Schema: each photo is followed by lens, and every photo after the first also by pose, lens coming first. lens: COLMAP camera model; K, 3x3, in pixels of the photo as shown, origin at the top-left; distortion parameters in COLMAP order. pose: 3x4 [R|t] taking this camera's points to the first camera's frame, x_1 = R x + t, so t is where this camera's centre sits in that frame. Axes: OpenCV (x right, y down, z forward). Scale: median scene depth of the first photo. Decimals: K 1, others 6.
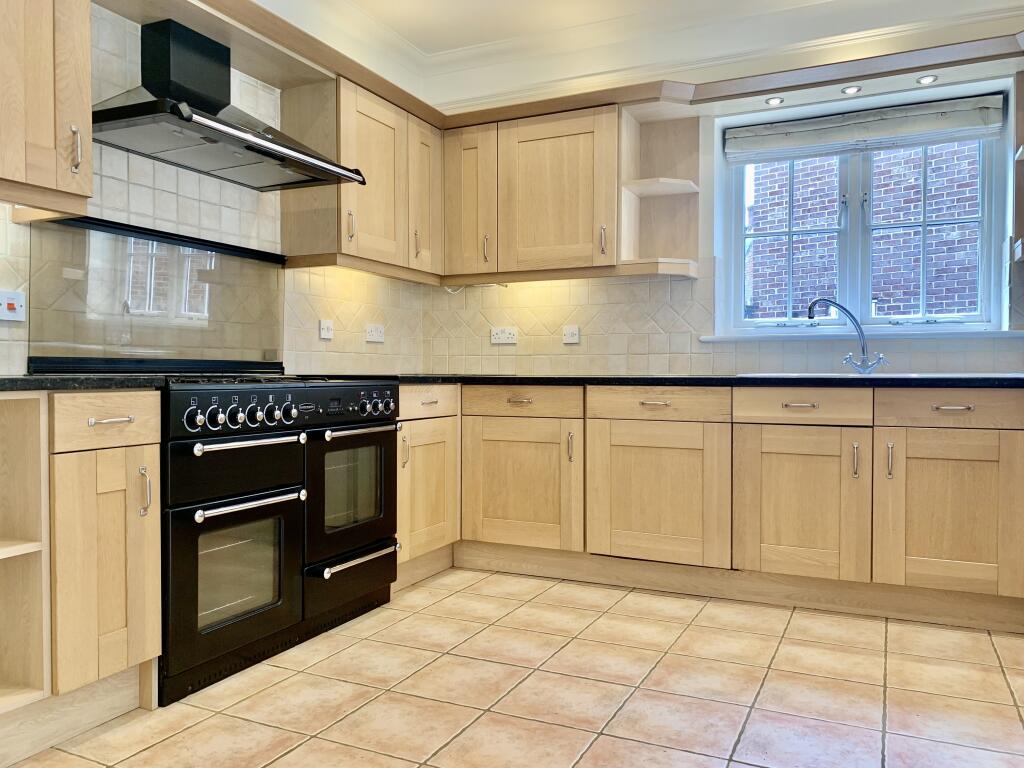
lens RADIAL K [[783.4, 0, 511.5], [0, 783.4, 393.5], [0, 0, 1]] dist [0.024972, -0.024543]
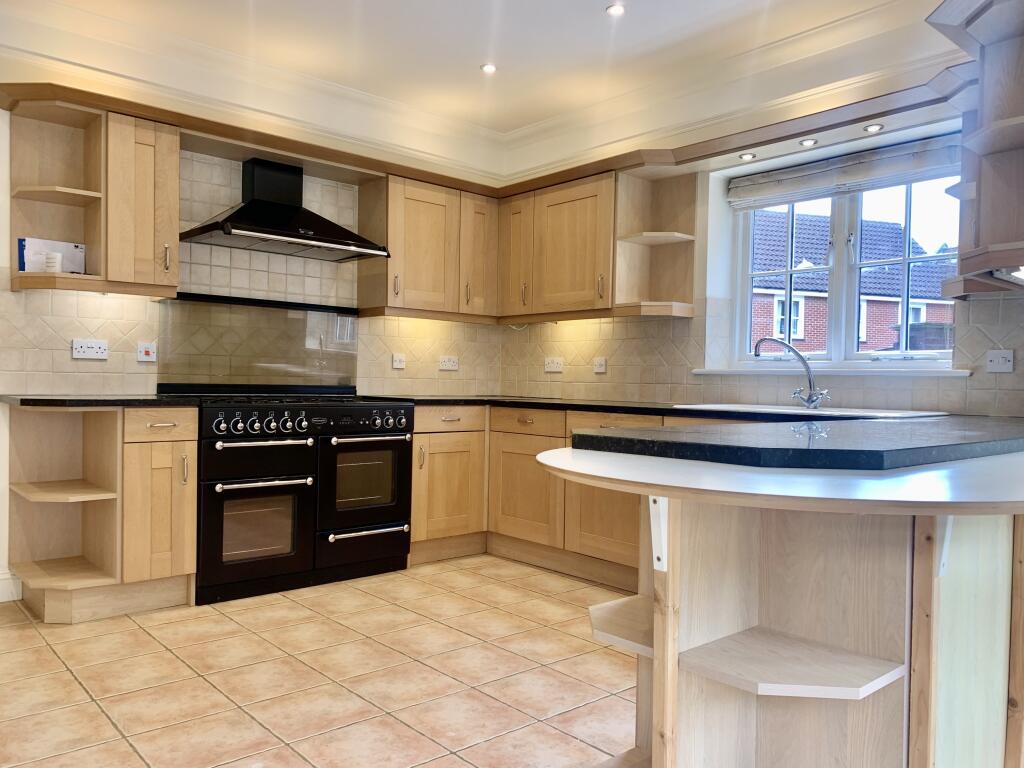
lens RADIAL K [[783.4, 0, 504.7], [0, 783.4, 403.8], [0, 0, 1]] dist [0.024972, -0.024543]
pose [[0.917306, 0.028441, -0.397165, 0.511637], [-0.029082, 0.999567, 0.004412, -0.024456], [0.397119, 0.007503, 0.917737, -0.149280]]
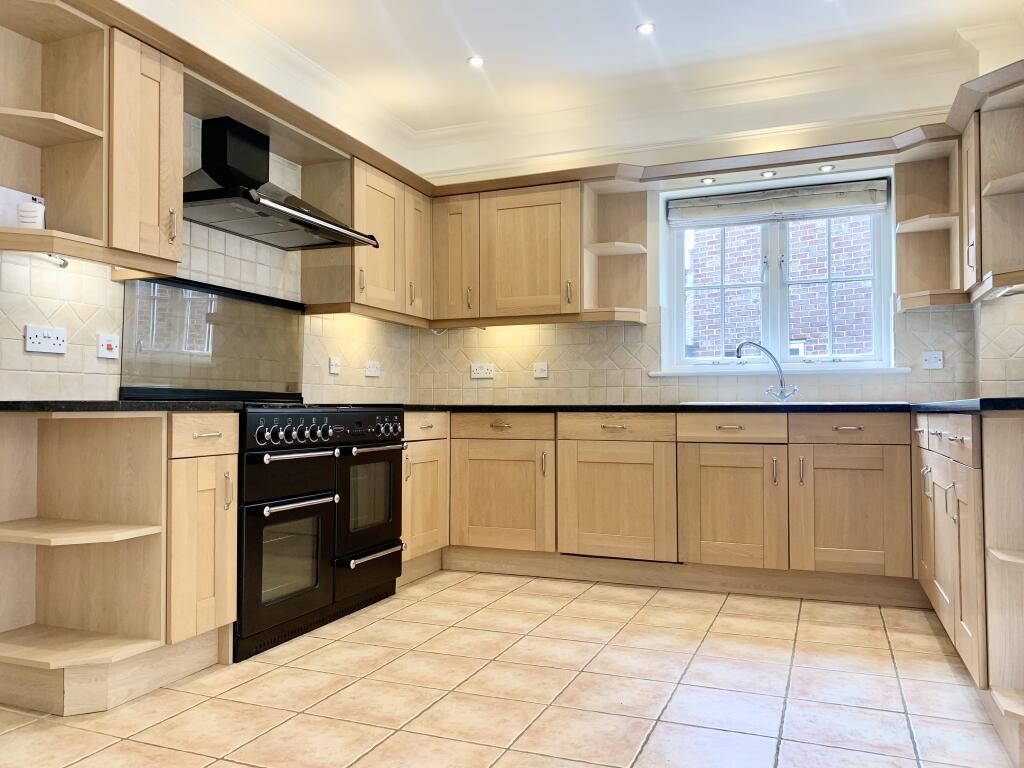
lens RADIAL K [[783.4, 0, 503.4], [0, 783.4, 399.4], [0, 0, 1]] dist [0.024972, -0.024543]
pose [[0.998322, -0.000562, 0.057899, -0.059737], [0.002883, 0.999195, -0.040006, 0.018402], [-0.057830, 0.040106, 0.997520, -0.207040]]
